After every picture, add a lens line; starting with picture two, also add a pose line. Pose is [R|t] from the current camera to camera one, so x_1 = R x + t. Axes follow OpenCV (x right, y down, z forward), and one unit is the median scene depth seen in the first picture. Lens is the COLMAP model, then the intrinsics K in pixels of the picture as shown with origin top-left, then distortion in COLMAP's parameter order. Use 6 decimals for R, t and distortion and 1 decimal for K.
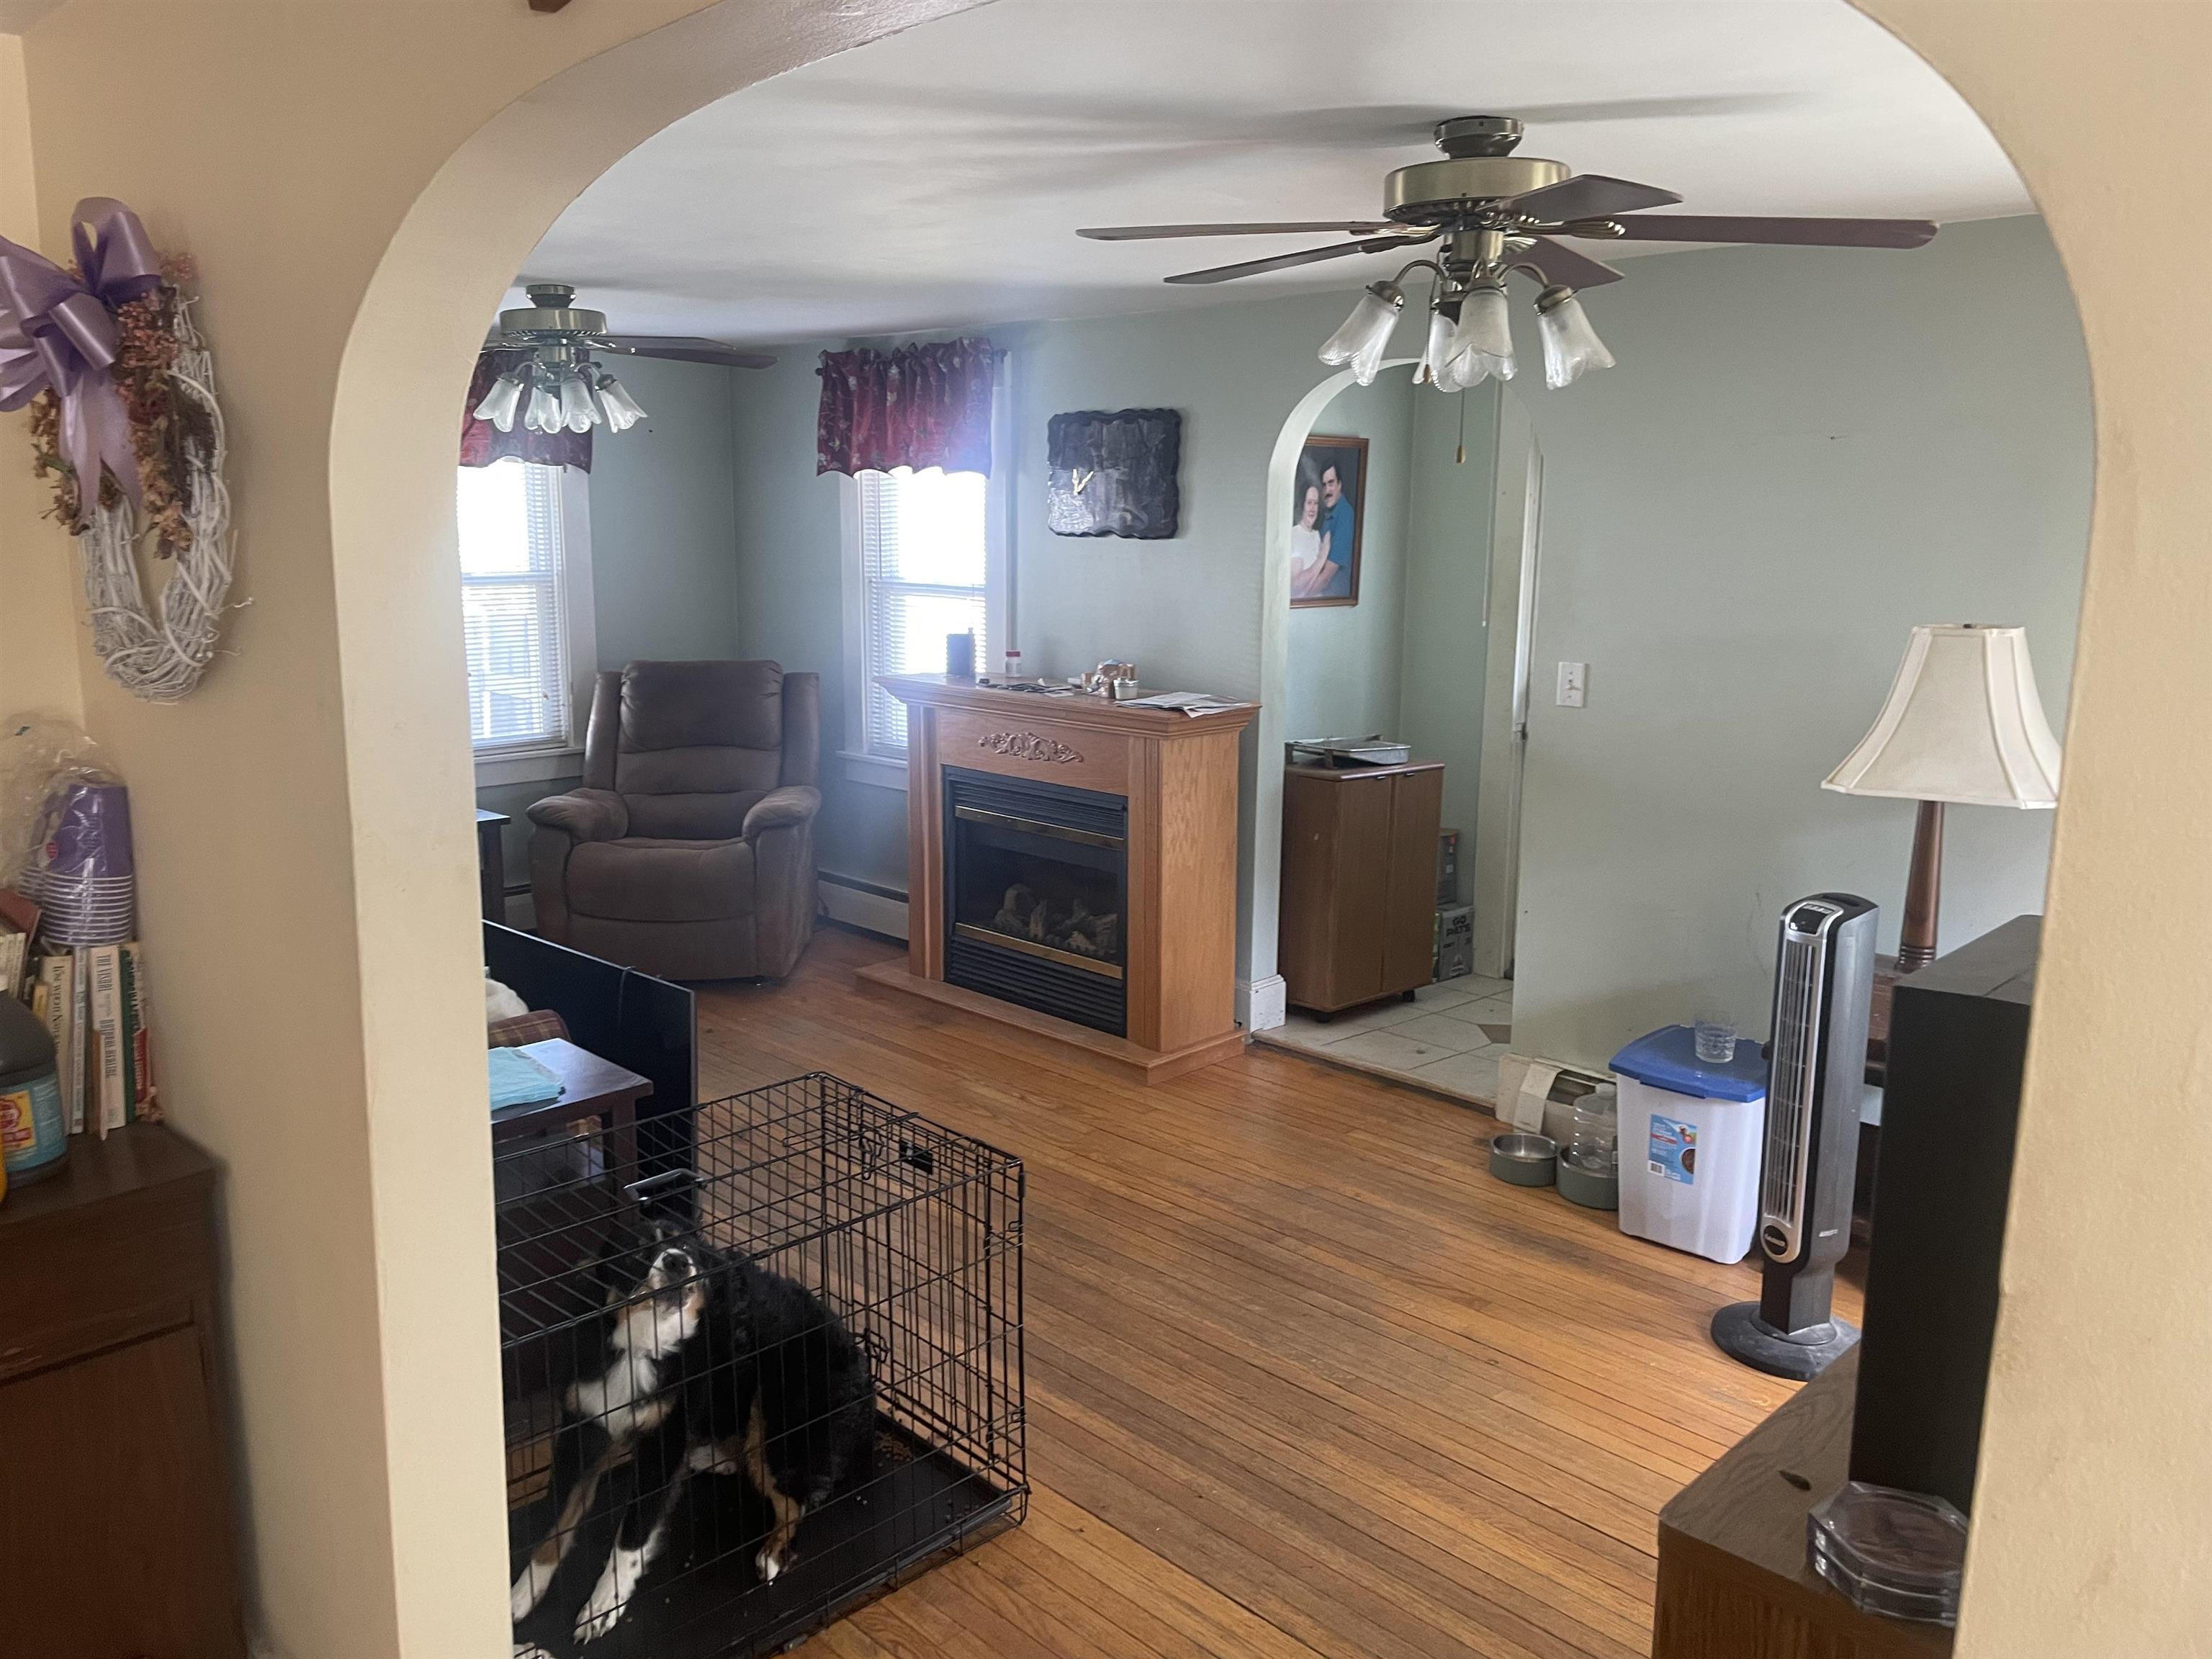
lens RADIAL K [[1678.7, 0, 1103.5], [0, 1678.7, 829.1], [0, 0, 1]] dist [0.059915, 0.000798]
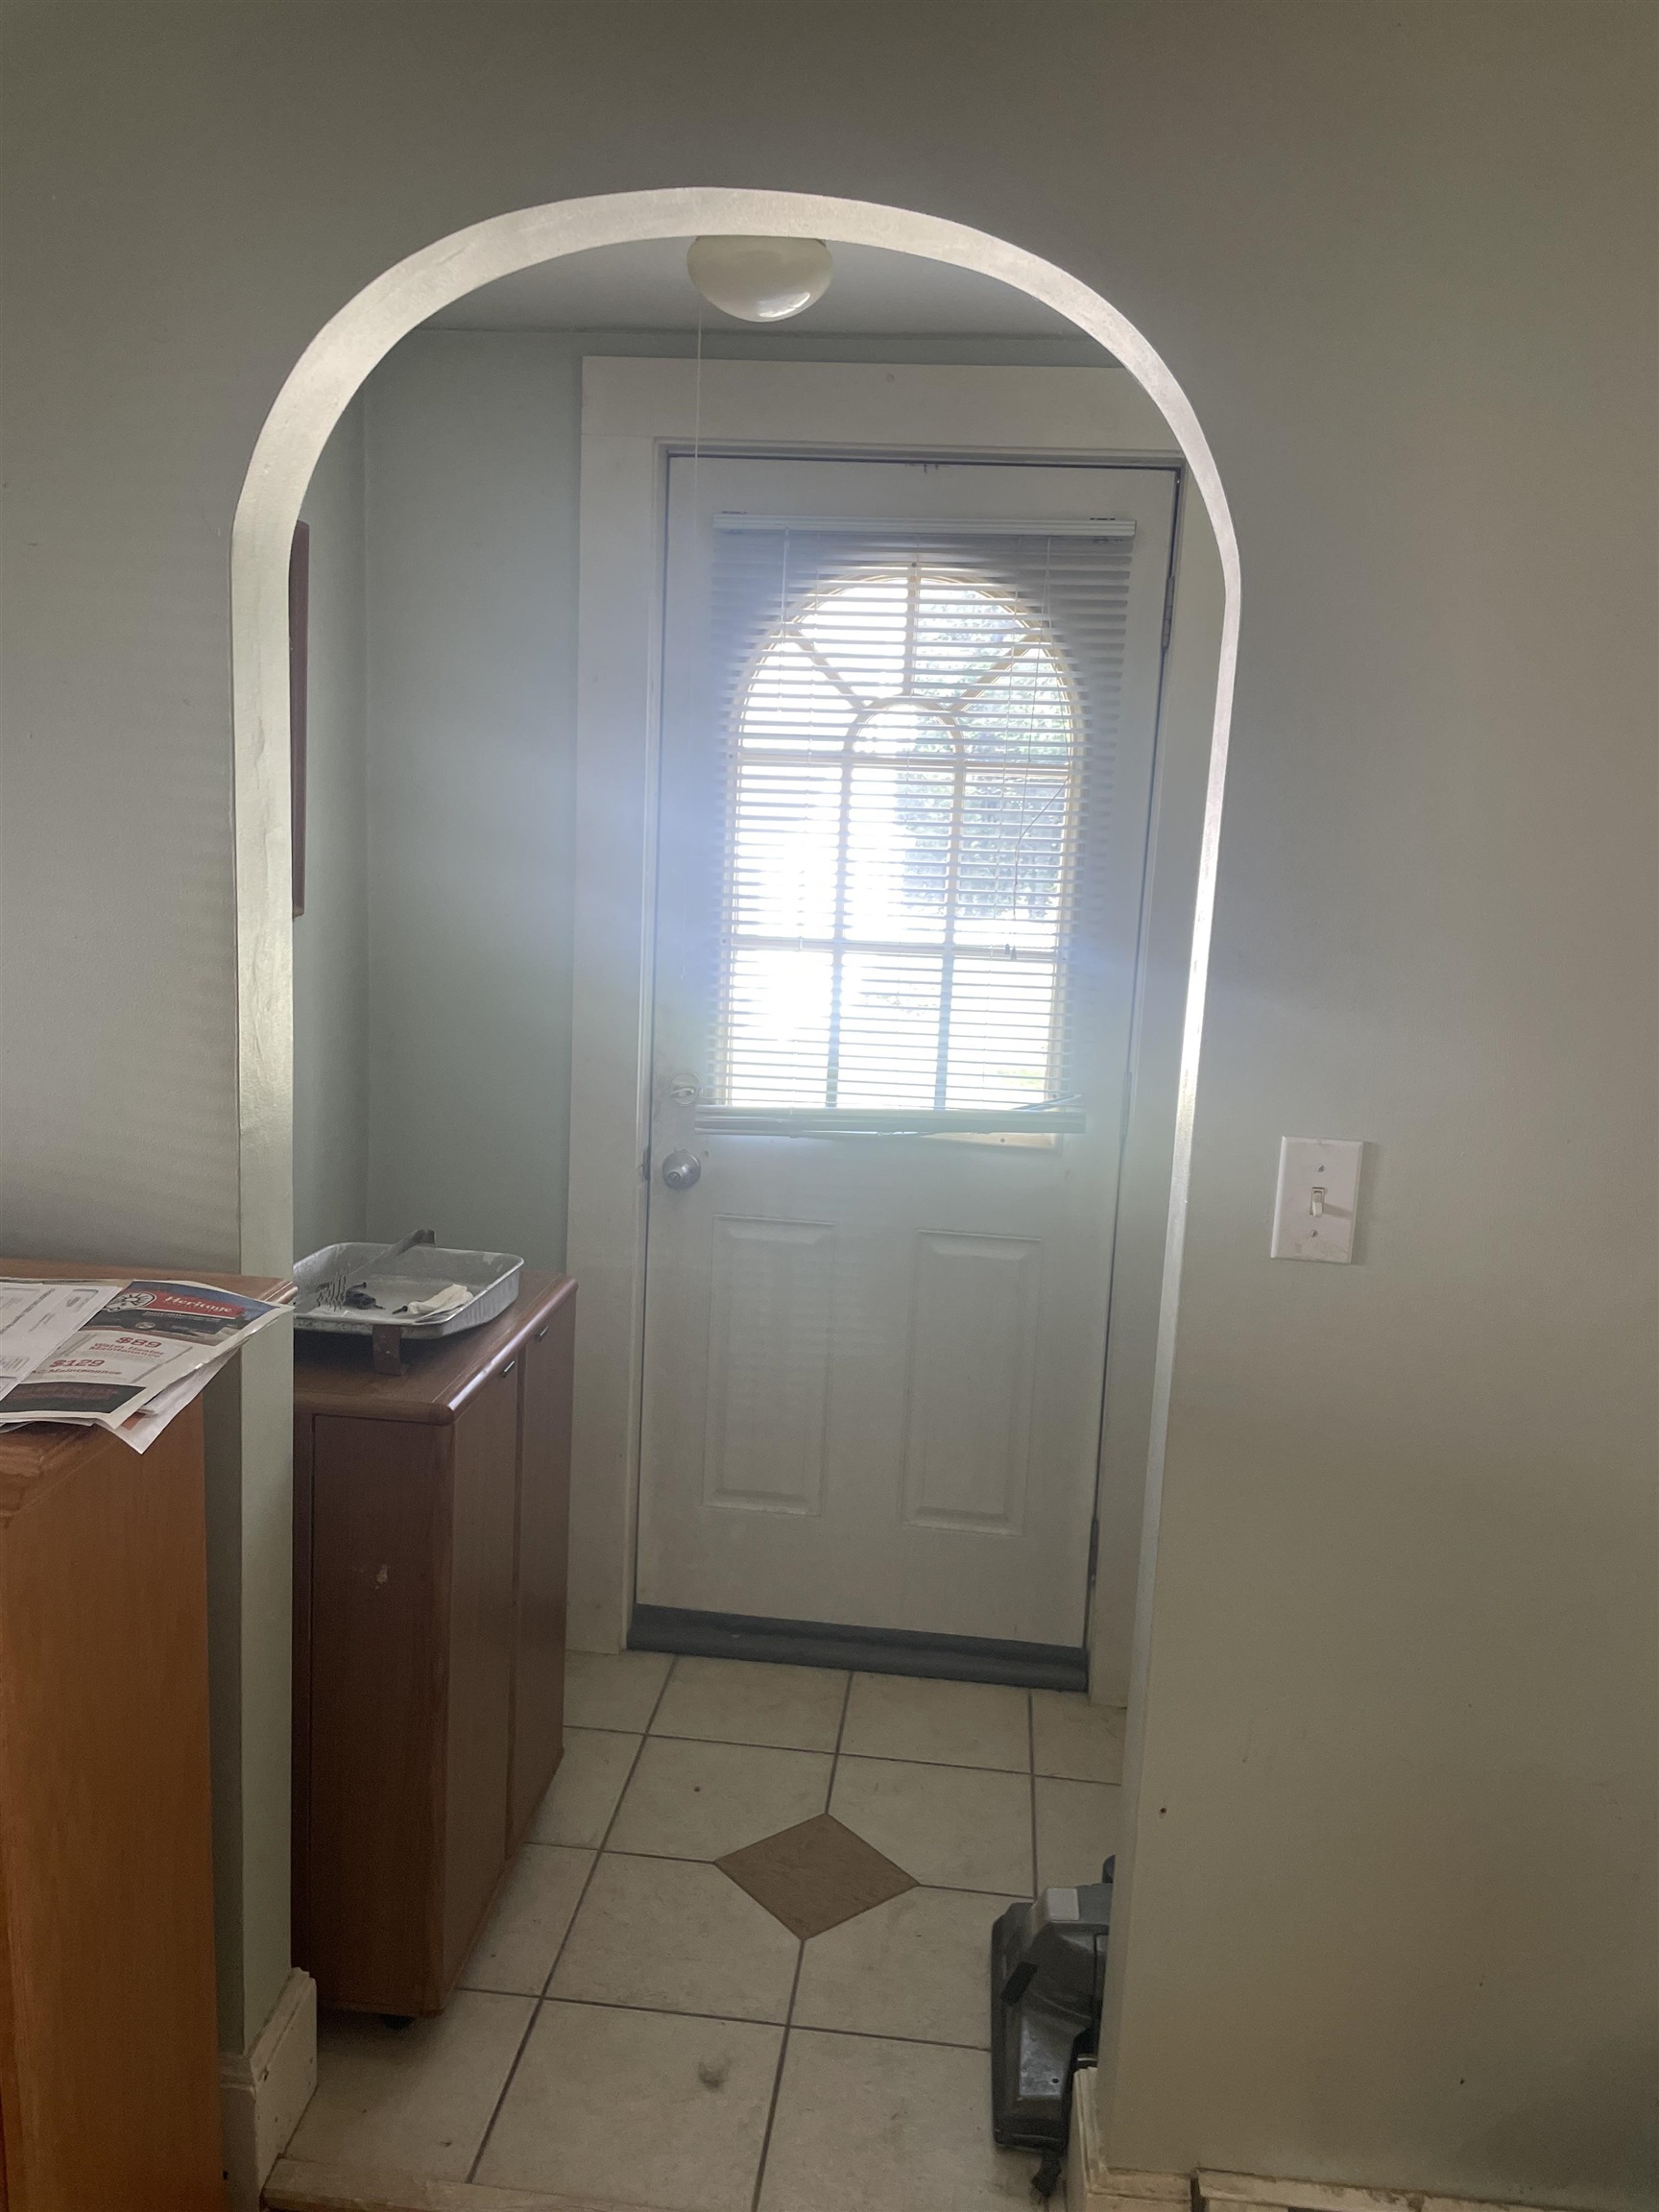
lens RADIAL K [[1678.7, 0, 827.4], [0, 1678.7, 1108.3], [0, 0, 1]] dist [0.059915, 0.000798]
pose [[0.785226, -0.091841, 0.612361, -0.015564], [0.078165, 0.995730, 0.049109, -0.115131], [-0.614256, 0.009304, 0.789052, 0.693744]]
